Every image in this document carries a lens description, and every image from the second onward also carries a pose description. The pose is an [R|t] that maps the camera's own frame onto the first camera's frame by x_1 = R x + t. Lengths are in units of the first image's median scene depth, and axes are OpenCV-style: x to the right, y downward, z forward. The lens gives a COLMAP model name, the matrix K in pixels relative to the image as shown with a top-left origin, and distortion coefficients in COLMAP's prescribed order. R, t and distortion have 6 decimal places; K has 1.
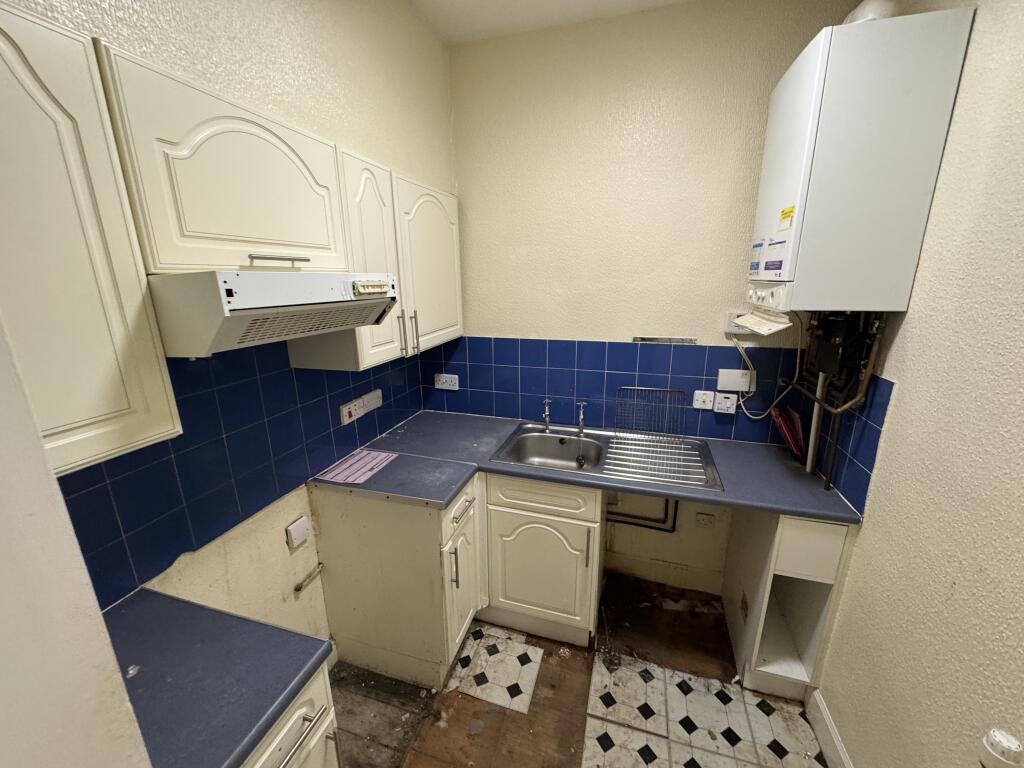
lens RADIAL K [[406.7, 0, 507.7], [0, 406.7, 384.0], [0, 0, 1]] dist [-0.002187, 0.000055]
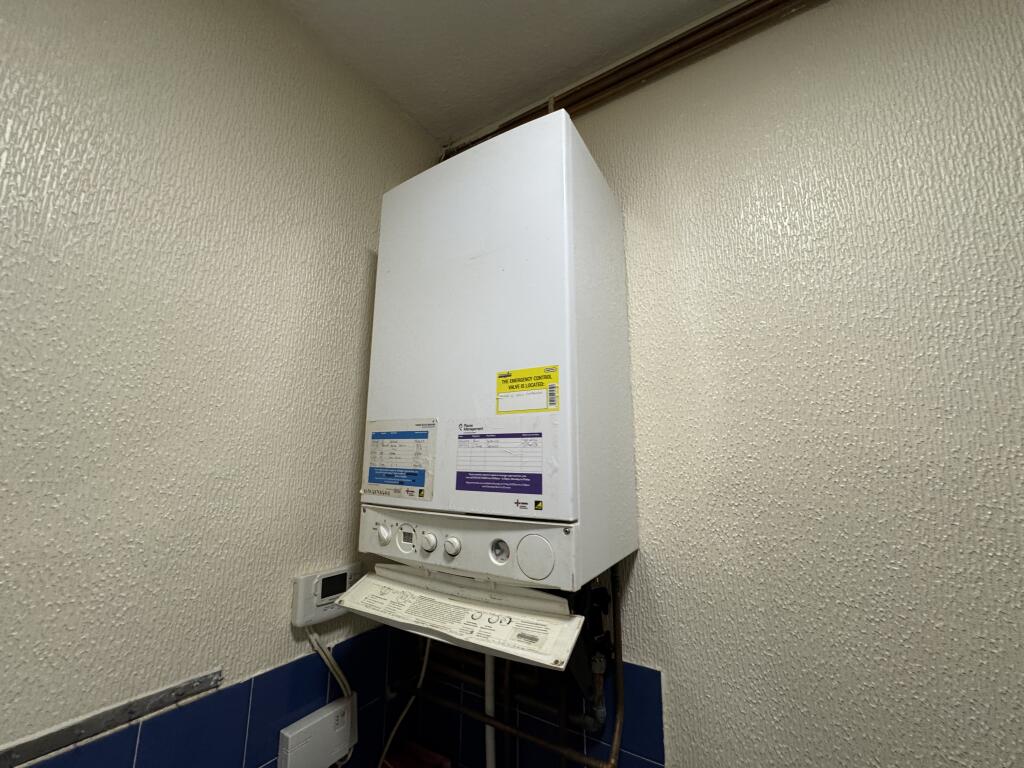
lens RADIAL K [[406.7, 0, 509.5], [0, 406.7, 385.8], [0, 0, 1]] dist [-0.002187, 0.000055]
pose [[0.277291, 0.192235, 0.941358, 0.173817], [0.238245, 0.935422, -0.261201, -0.228880], [-0.930779, 0.296702, 0.213585, 0.724889]]
